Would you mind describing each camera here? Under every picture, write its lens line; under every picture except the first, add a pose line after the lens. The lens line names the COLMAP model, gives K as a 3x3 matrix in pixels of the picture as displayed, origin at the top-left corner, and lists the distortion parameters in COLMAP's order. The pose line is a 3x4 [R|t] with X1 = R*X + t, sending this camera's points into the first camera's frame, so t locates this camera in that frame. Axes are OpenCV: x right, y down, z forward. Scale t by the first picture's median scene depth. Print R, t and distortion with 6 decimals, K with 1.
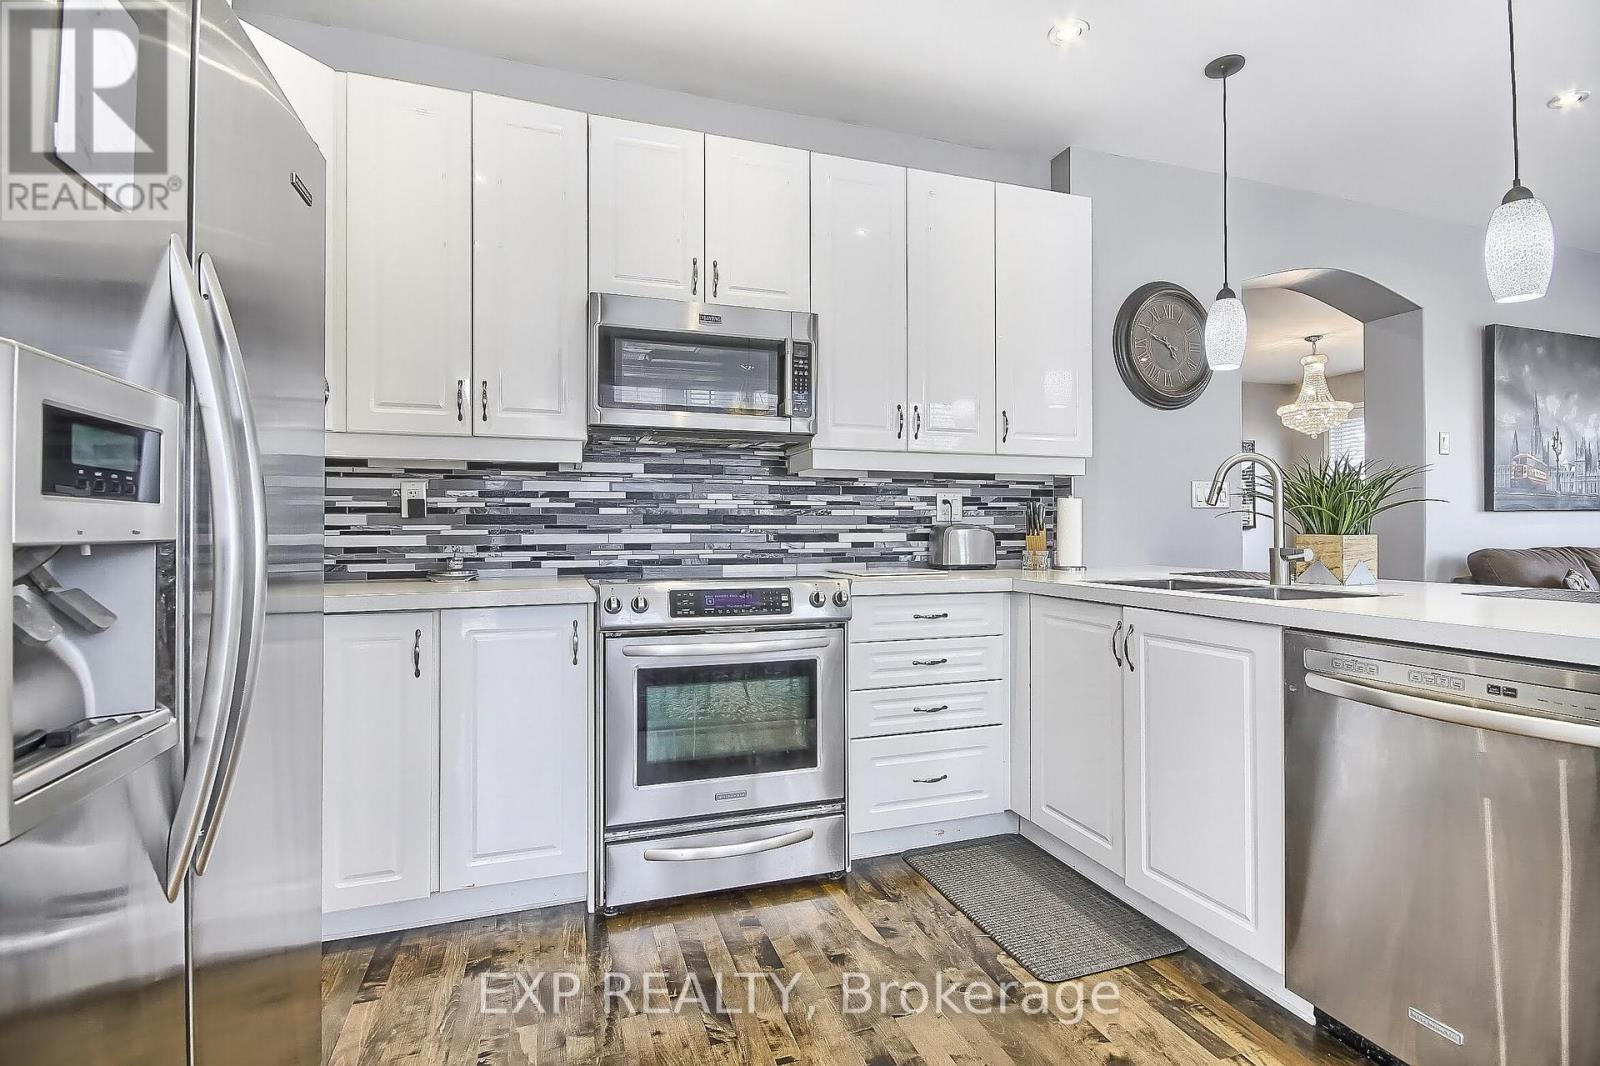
lens RADIAL K [[754.1, 0, 808.1], [0, 754.1, 524.5], [0, 0, 1]] dist [-0.001401, -0.002153]
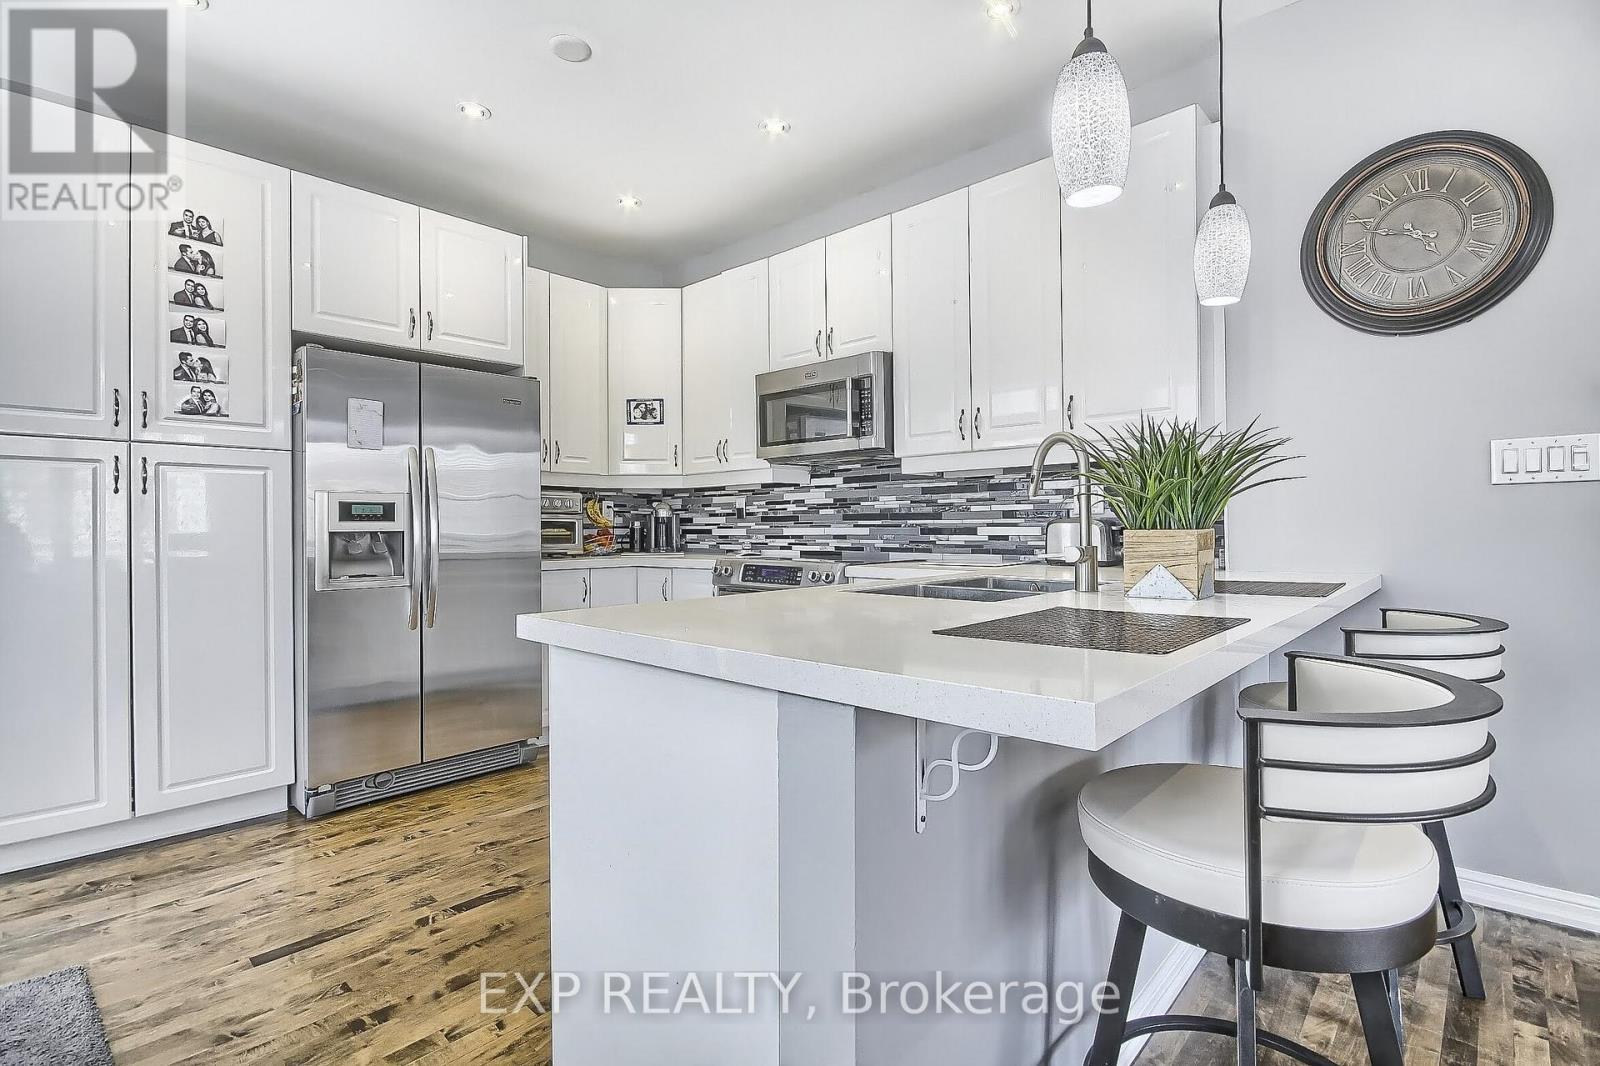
lens RADIAL K [[754.1, 0, 800.8], [0, 754.1, 527.9], [0, 0, 1]] dist [-0.001401, -0.002153]
pose [[0.471621, 0.000478, -0.881801, 1.037721], [0.013700, 0.999875, 0.007870, 0.000654], [0.881695, -0.015793, 0.471556, 0.297537]]
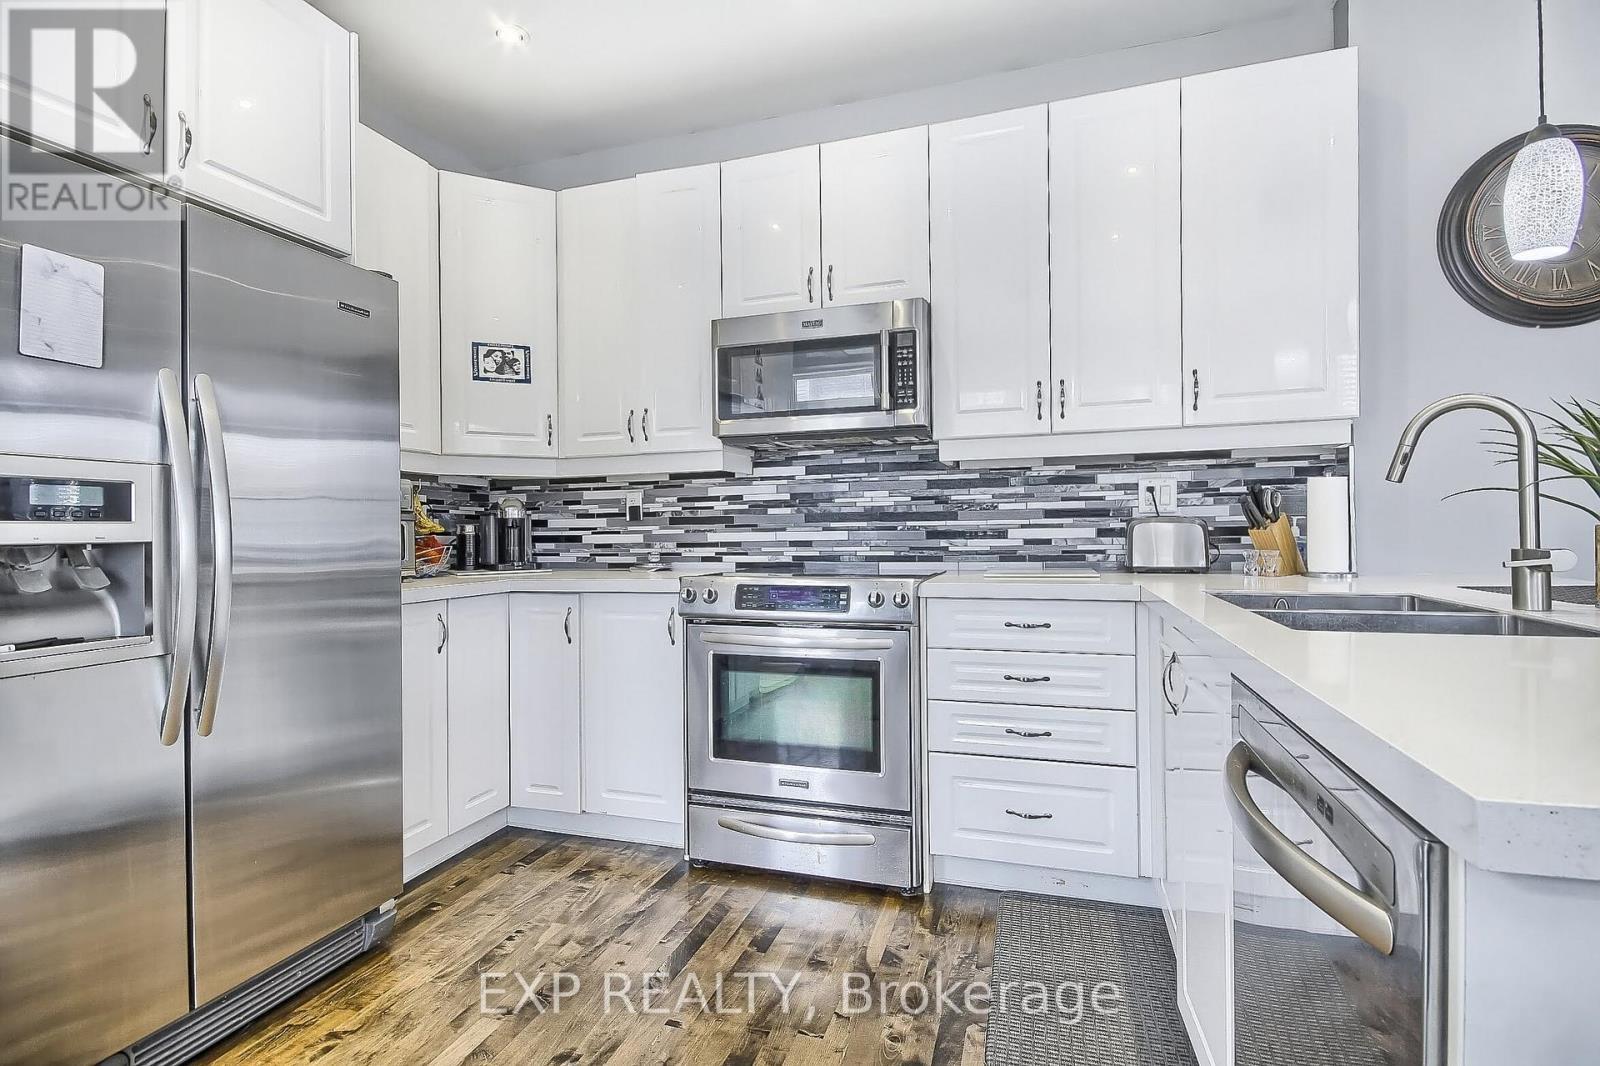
lens RADIAL K [[754.1, 0, 801.6], [0, 754.1, 525.2], [0, 0, 1]] dist [-0.001401, -0.002153]
pose [[0.798965, -0.012130, -0.601255, 0.451316], [0.016758, 0.999857, 0.002097, 0.000809], [0.601144, -0.011751, 0.799054, 0.151434]]
